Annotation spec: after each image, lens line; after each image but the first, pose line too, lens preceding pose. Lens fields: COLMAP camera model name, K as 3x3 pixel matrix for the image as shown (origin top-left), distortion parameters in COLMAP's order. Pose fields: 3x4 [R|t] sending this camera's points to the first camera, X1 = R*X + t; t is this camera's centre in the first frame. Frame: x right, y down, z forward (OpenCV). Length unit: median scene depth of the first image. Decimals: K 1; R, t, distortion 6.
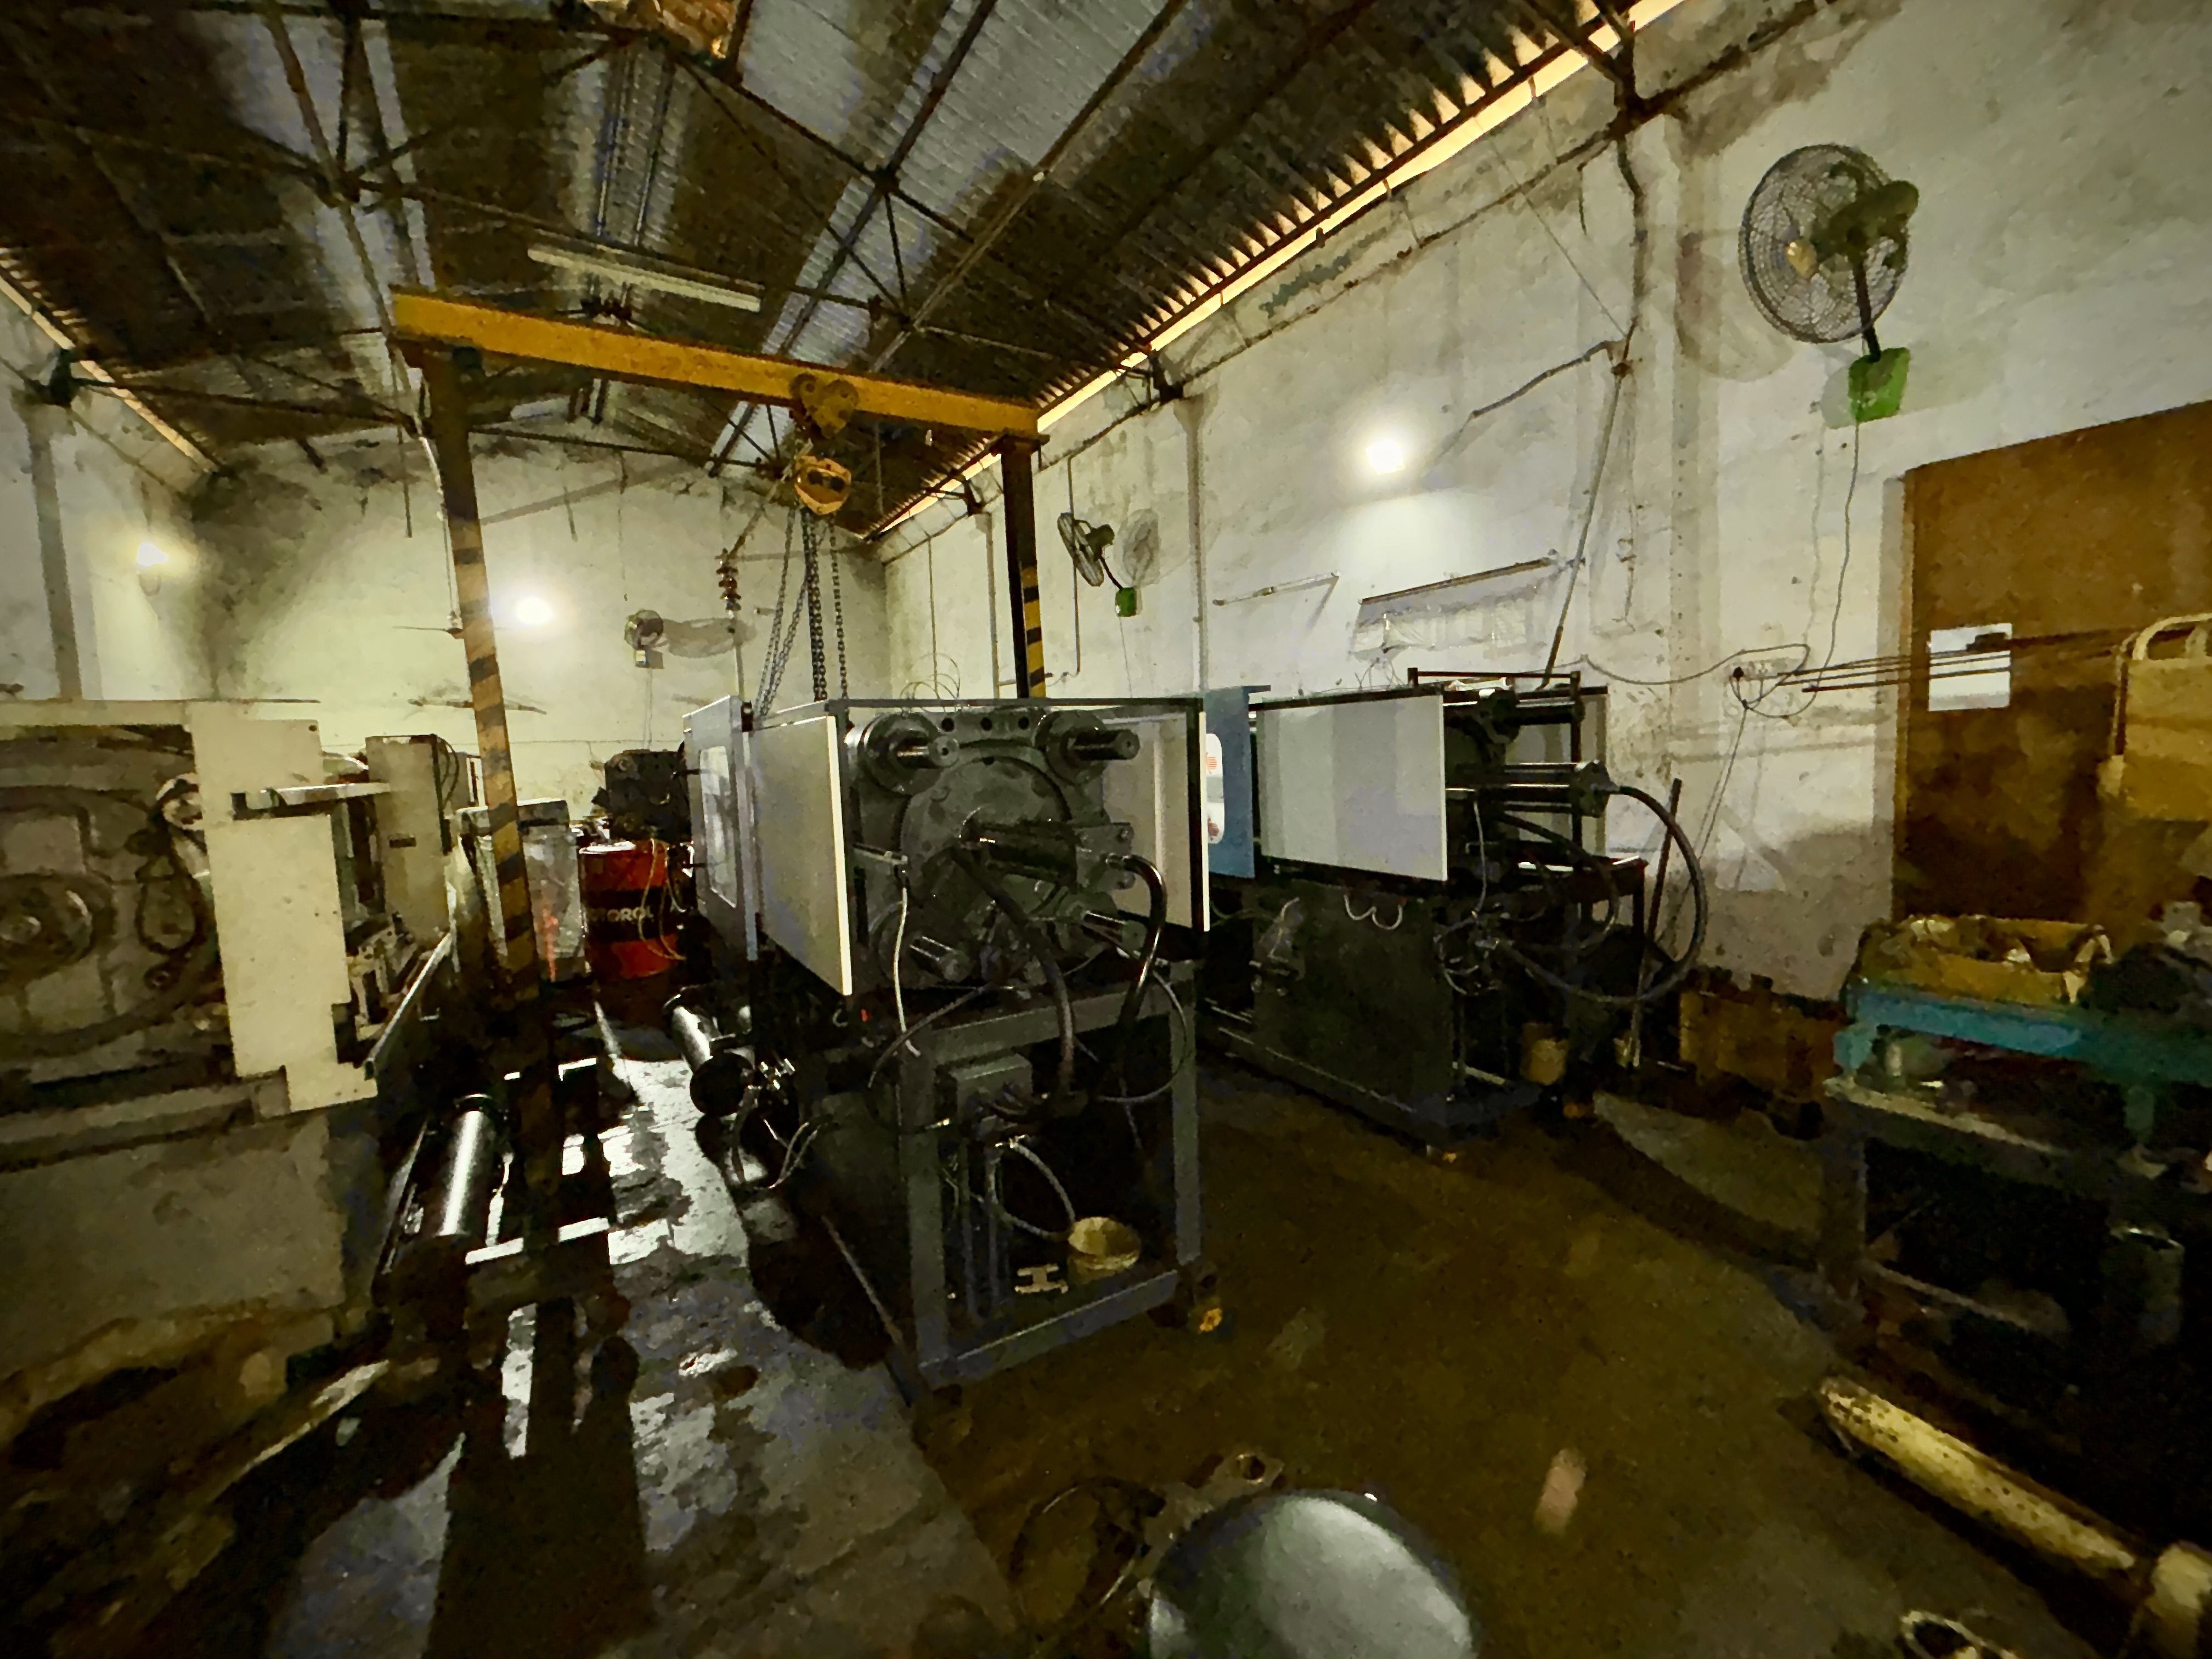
lens RADIAL K [[880.1, 0, 1109.0], [0, 880.1, 822.7], [0, 0, 1]] dist [-0.000989, -0.000258]
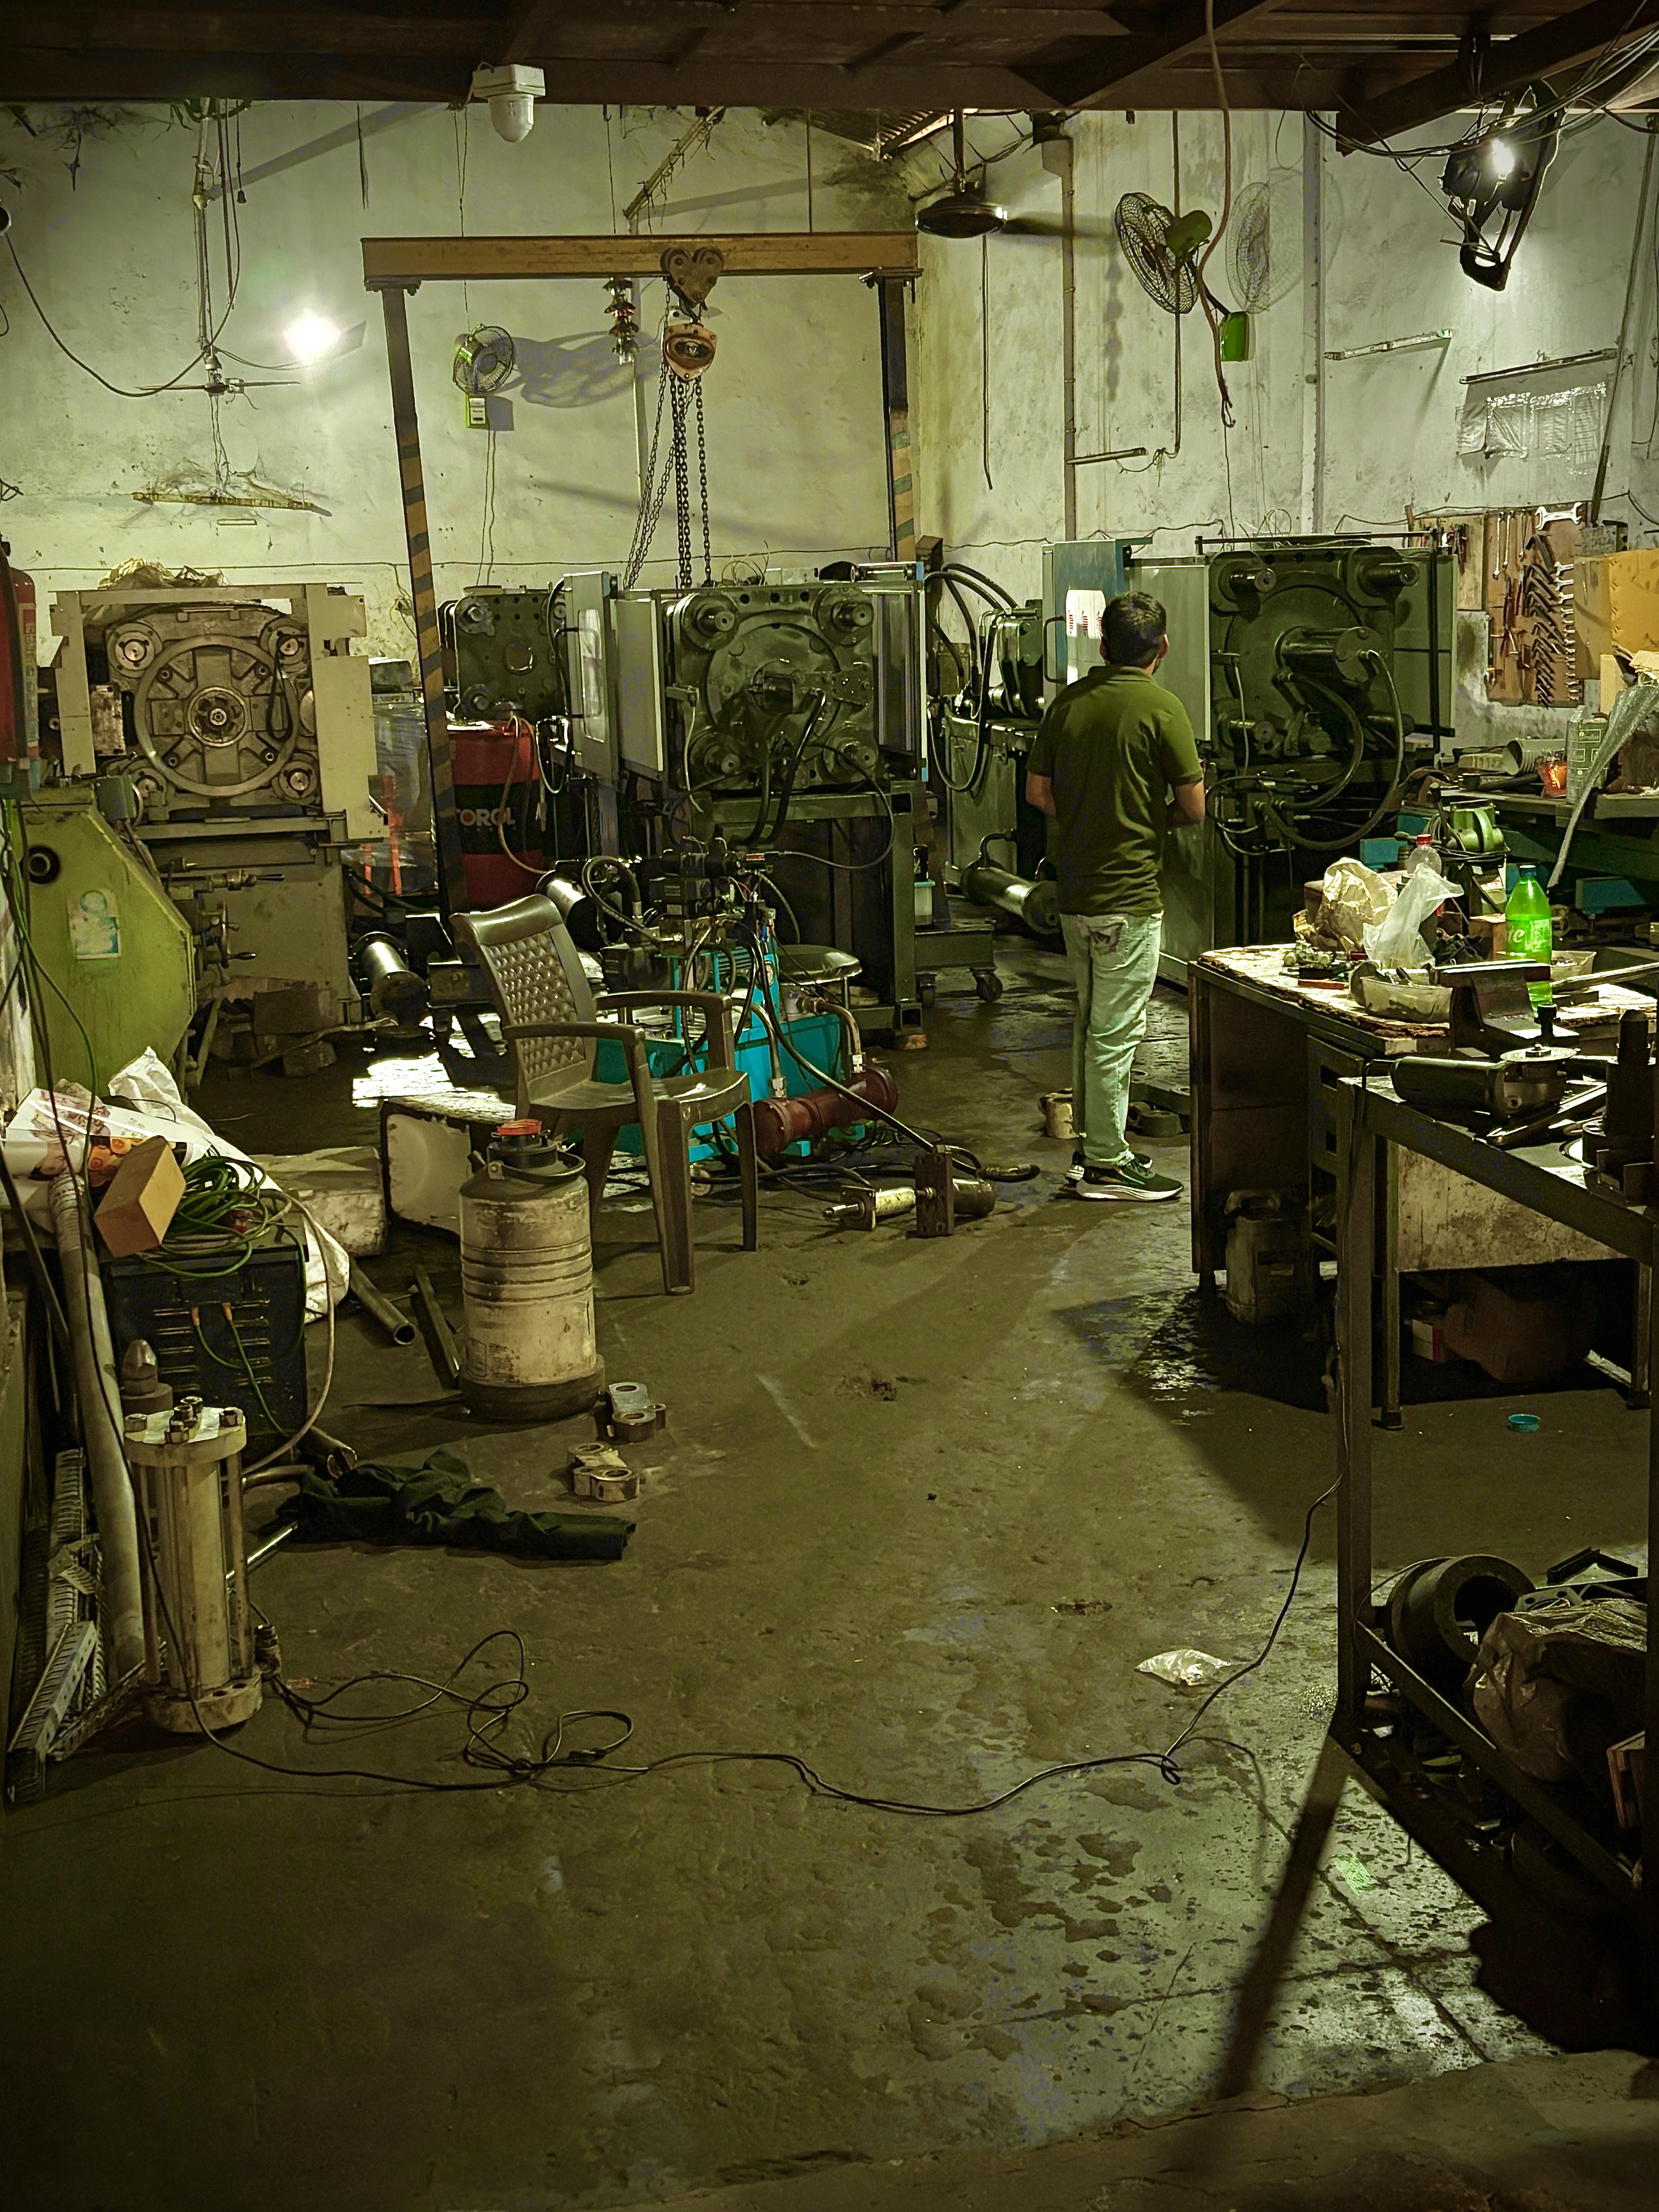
lens RADIAL K [[2712.9, 0, 829.5], [0, 2712.9, 1106.0], [0, 0, 1]] dist [0.014399, -0.037414]
pose [[0.943465, 0.067317, -0.324564, 0.800883], [-0.027062, 0.991535, 0.126985, 0.076853], [0.330365, -0.111023, 0.937301, -1.764417]]
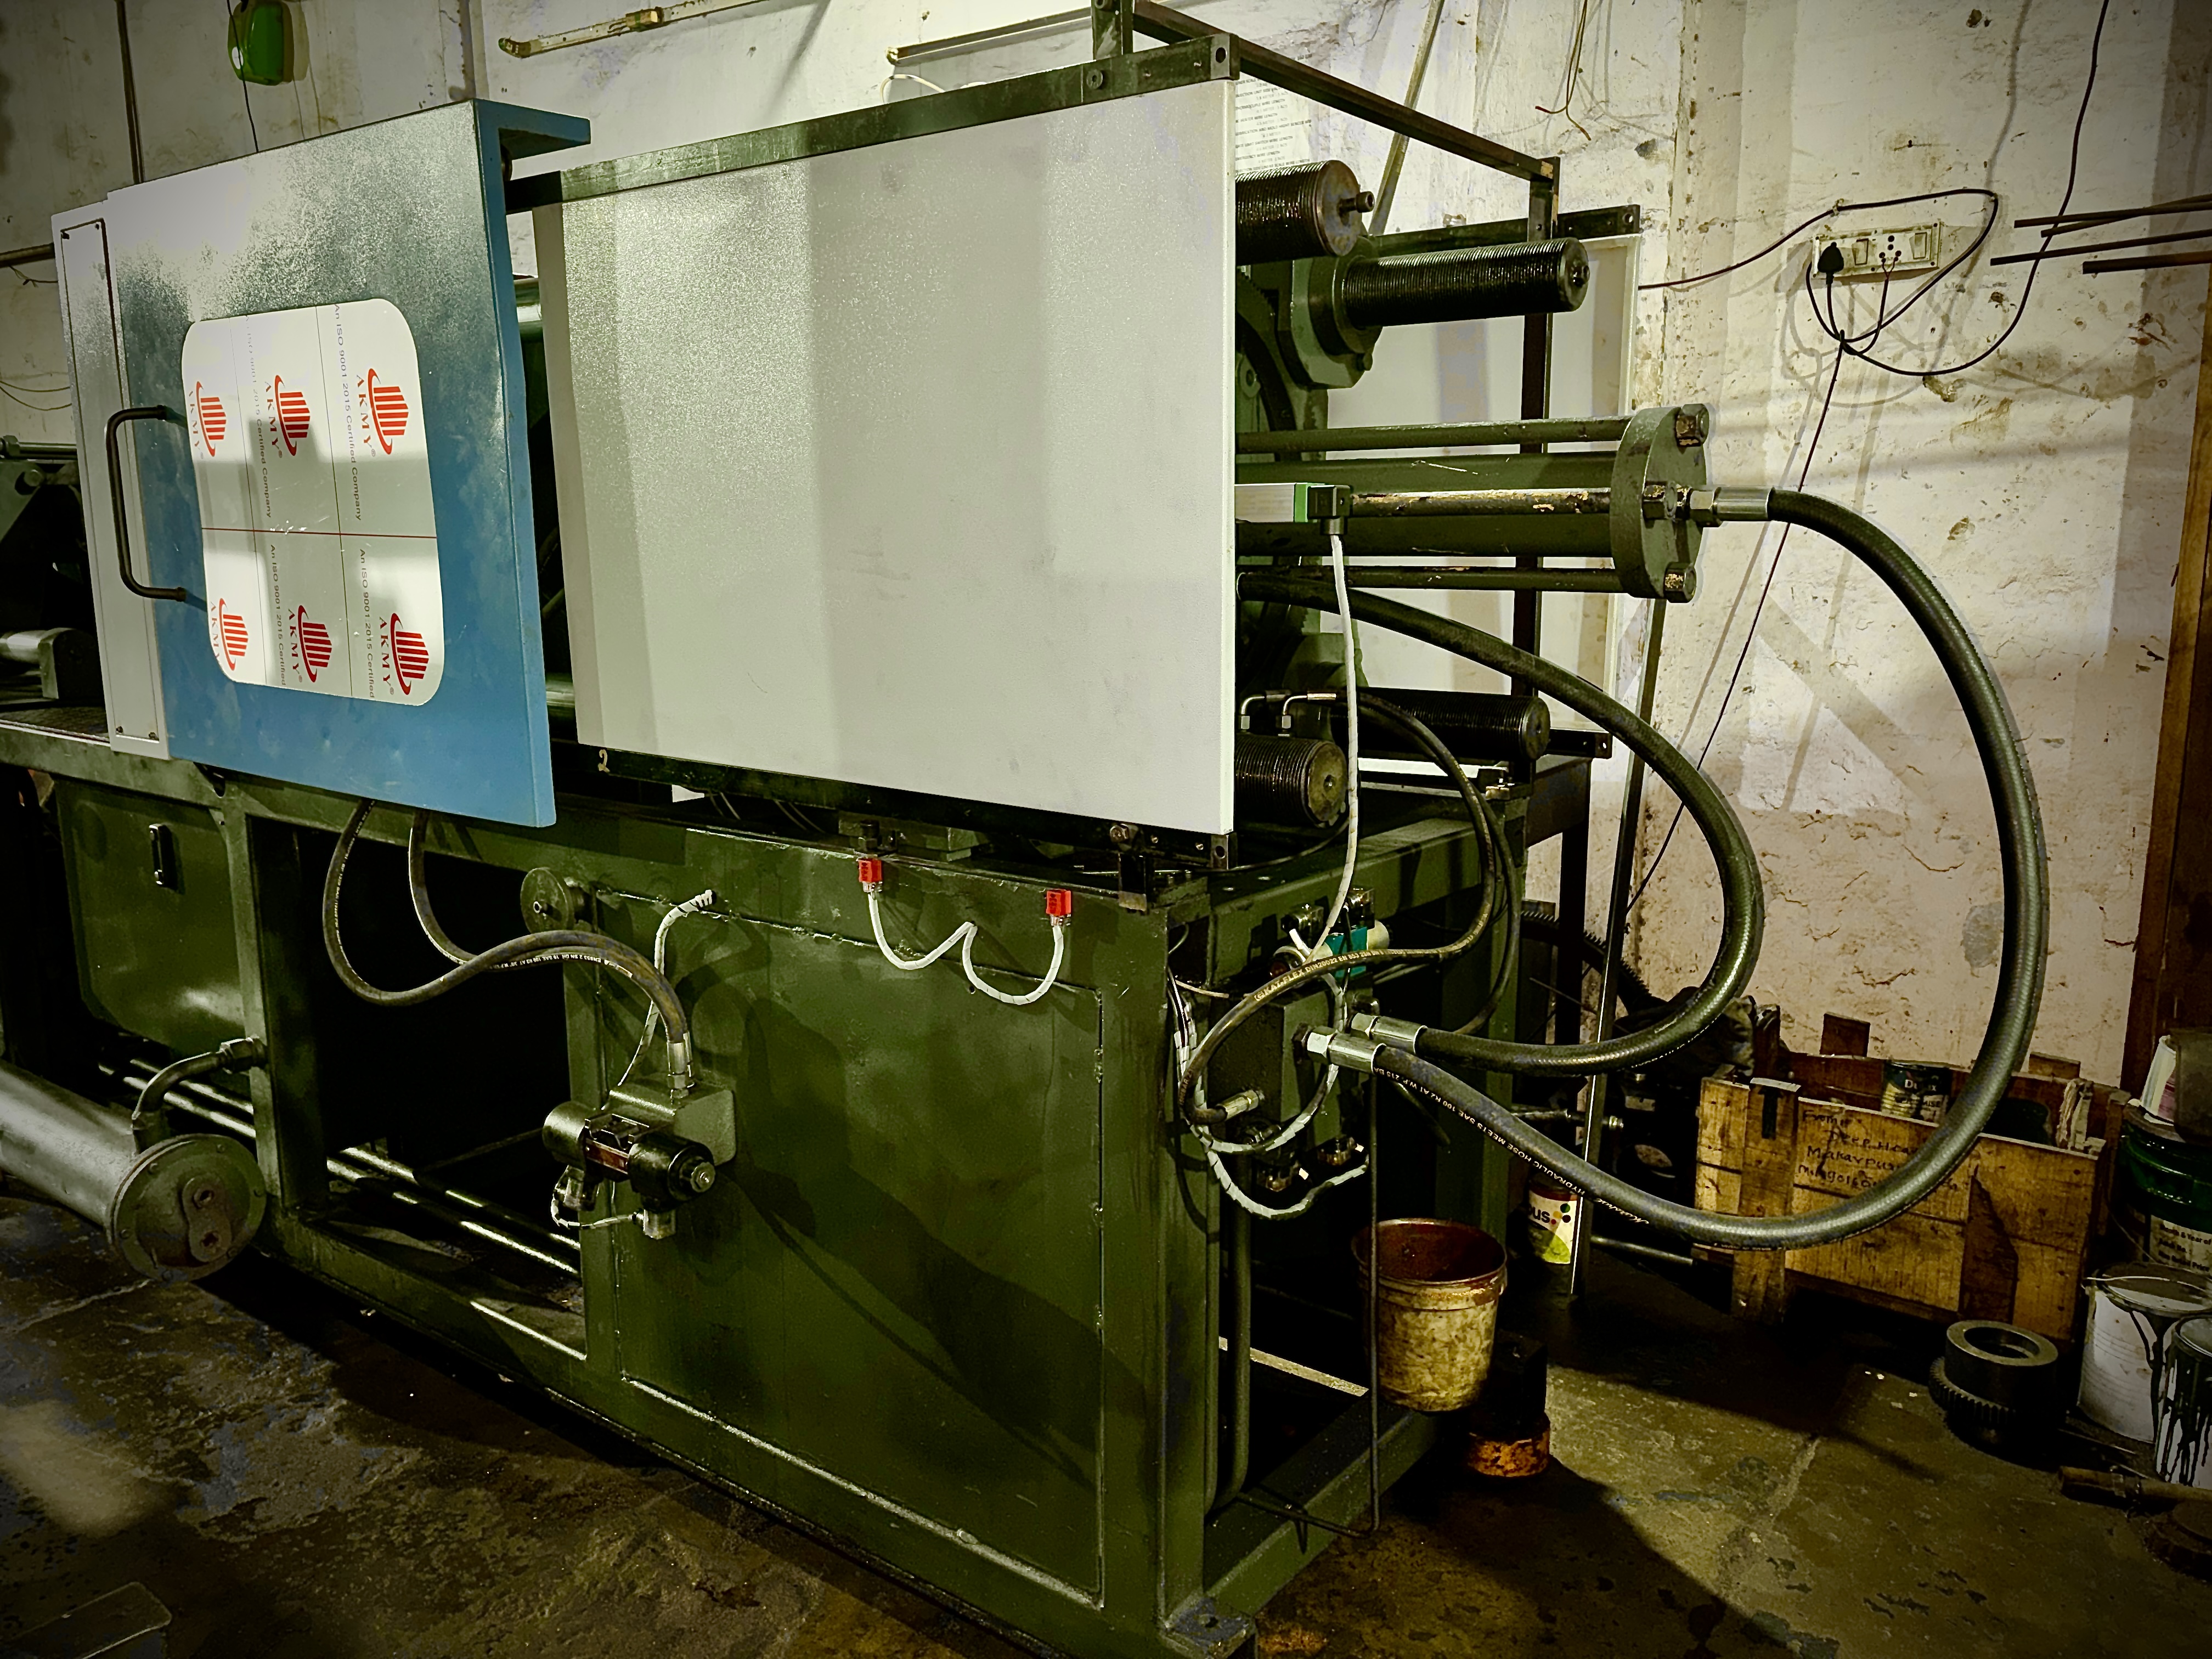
lens RADIAL K [[1631.5, 0, 1101.4], [0, 1631.5, 896.9], [0, 0, 1]] dist [-0.003784, 0.000048]
pose [[0.920640, -0.051998, 0.386934, 0.122133], [-0.000154, 0.991042, 0.133548, 0.014774], [-0.390412, -0.123009, 0.912385, 0.439920]]
